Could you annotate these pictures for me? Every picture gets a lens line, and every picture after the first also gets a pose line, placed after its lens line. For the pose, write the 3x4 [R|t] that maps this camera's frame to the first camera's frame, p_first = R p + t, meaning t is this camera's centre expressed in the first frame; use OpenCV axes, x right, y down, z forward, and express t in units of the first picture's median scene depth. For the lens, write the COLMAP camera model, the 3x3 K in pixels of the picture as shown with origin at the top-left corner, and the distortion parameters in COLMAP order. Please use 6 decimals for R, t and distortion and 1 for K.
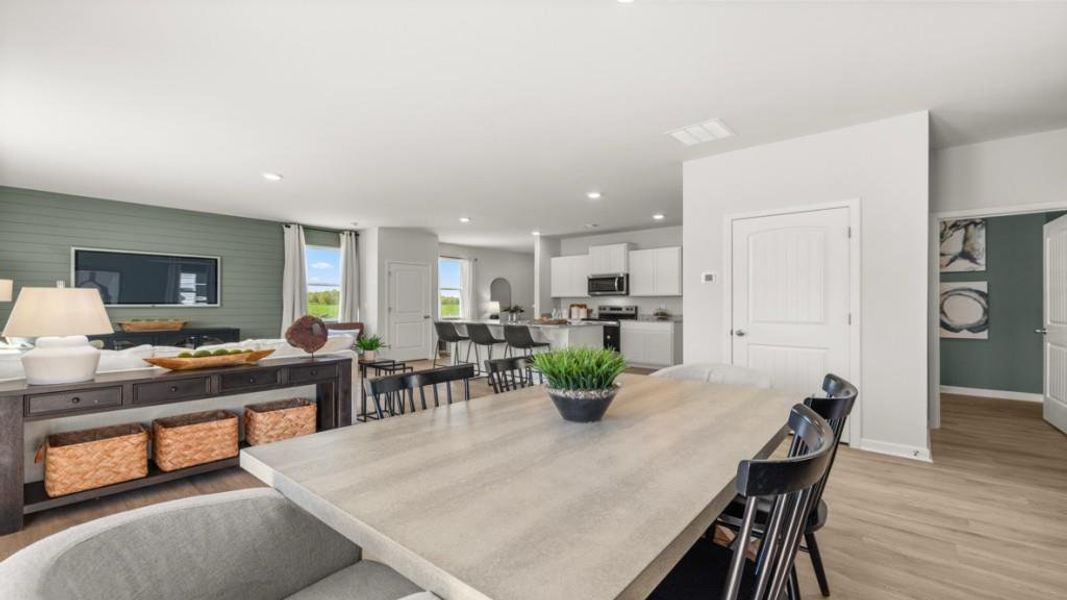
lens RADIAL K [[452.4, 0, 537.2], [0, 452.4, 300.8], [0, 0, 1]] dist [0.000155, -0.000405]
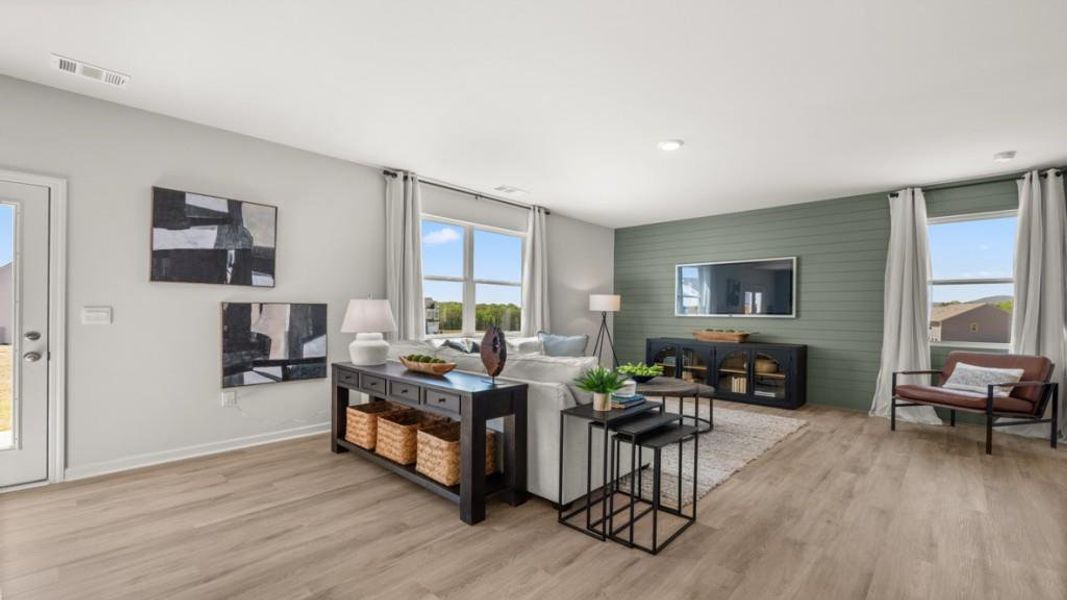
lens RADIAL K [[452.4, 0, 532.9], [0, 452.4, 313.8], [0, 0, 1]] dist [0.000155, -0.000405]
pose [[-0.046703, 0.003760, -0.998902, 0.106375], [-0.003437, 0.999986, 0.003925, 0.002916], [0.998903, 0.003617, -0.046689, 0.473668]]
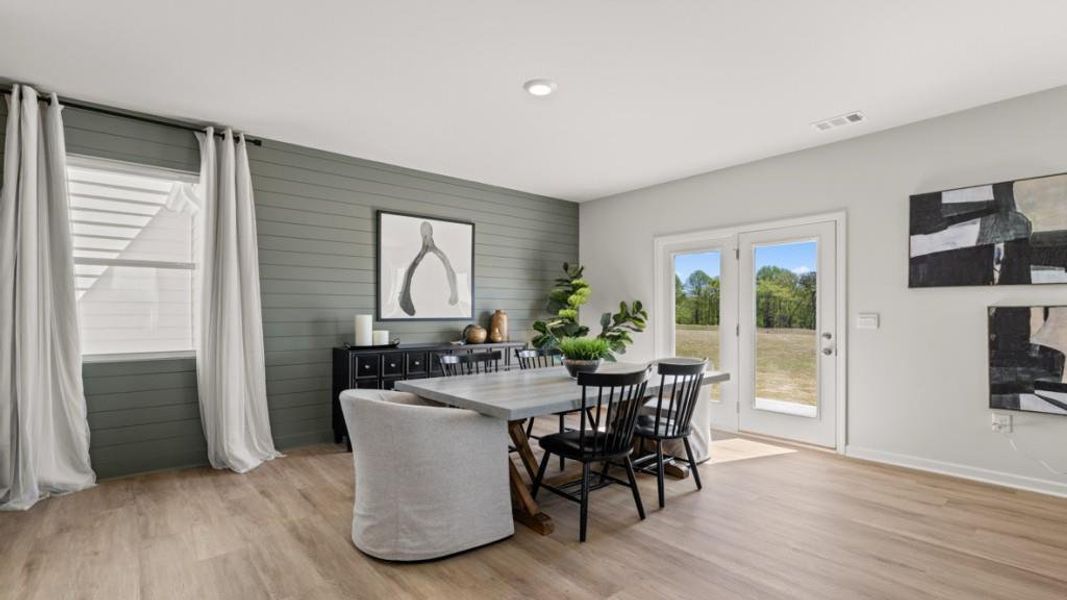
lens RADIAL K [[489.9, 0, 538.3], [0, 489.9, 311.6], [0, 0, 1]] dist [0.001945, -0.000012]
pose [[-0.987174, 0.000575, 0.159648, -0.009360], [-0.001201, 0.999938, -0.011029, 0.003620], [-0.159645, -0.011079, -0.987112, 0.604289]]
